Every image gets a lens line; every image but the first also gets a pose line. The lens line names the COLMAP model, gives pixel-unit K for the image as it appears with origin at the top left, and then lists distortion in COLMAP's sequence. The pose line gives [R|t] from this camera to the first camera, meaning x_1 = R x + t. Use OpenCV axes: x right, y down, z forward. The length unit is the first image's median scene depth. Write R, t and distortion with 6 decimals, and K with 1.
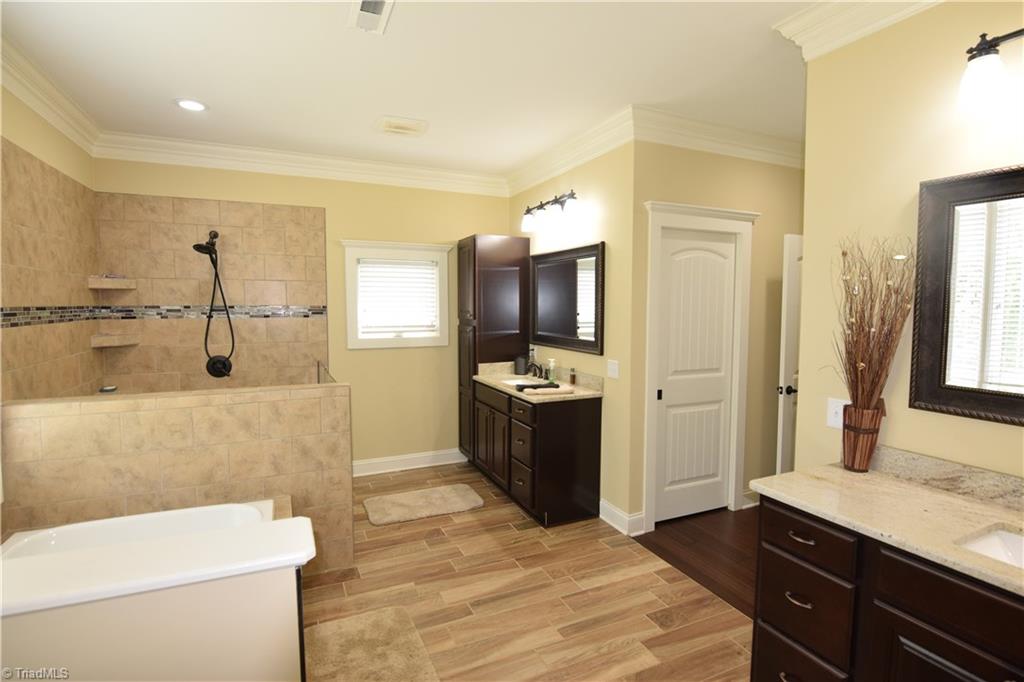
lens RADIAL K [[505.2, 0, 514.0], [0, 505.2, 340.6], [0, 0, 1]] dist [0.001797, 0.000176]
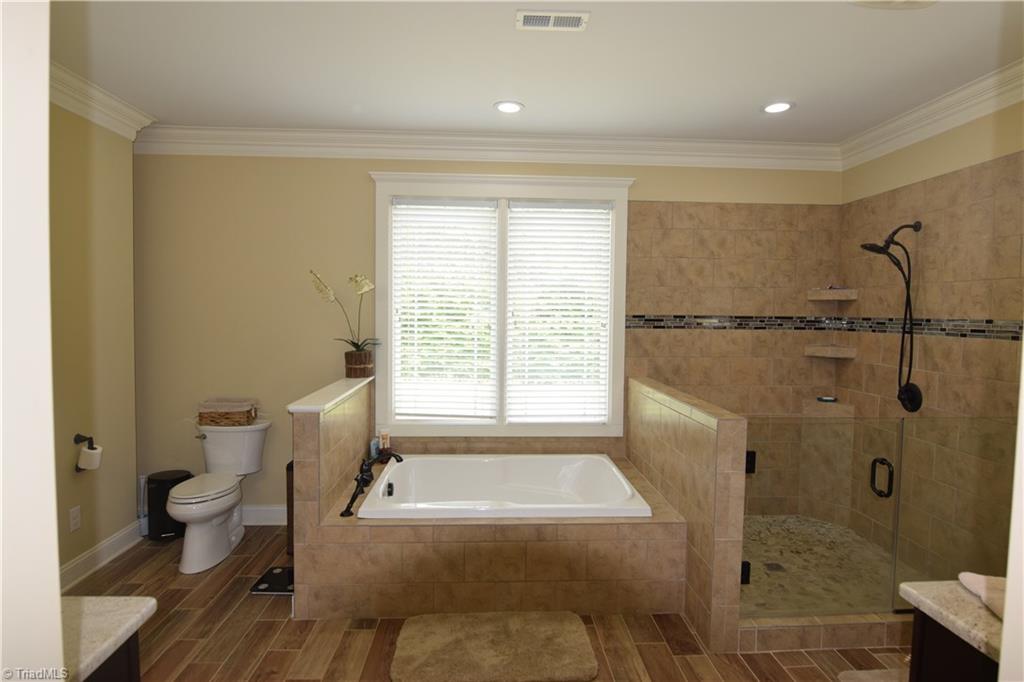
lens RADIAL K [[559.3, 0, 514.8], [0, 559.3, 341.0], [0, 0, 1]] dist [-0.012026, -0.004079]
pose [[-0.372823, 0.042283, -0.926939, 0.436786], [-0.079788, 0.993800, 0.077425, -0.053348], [0.924466, 0.102825, -0.367138, 0.777928]]
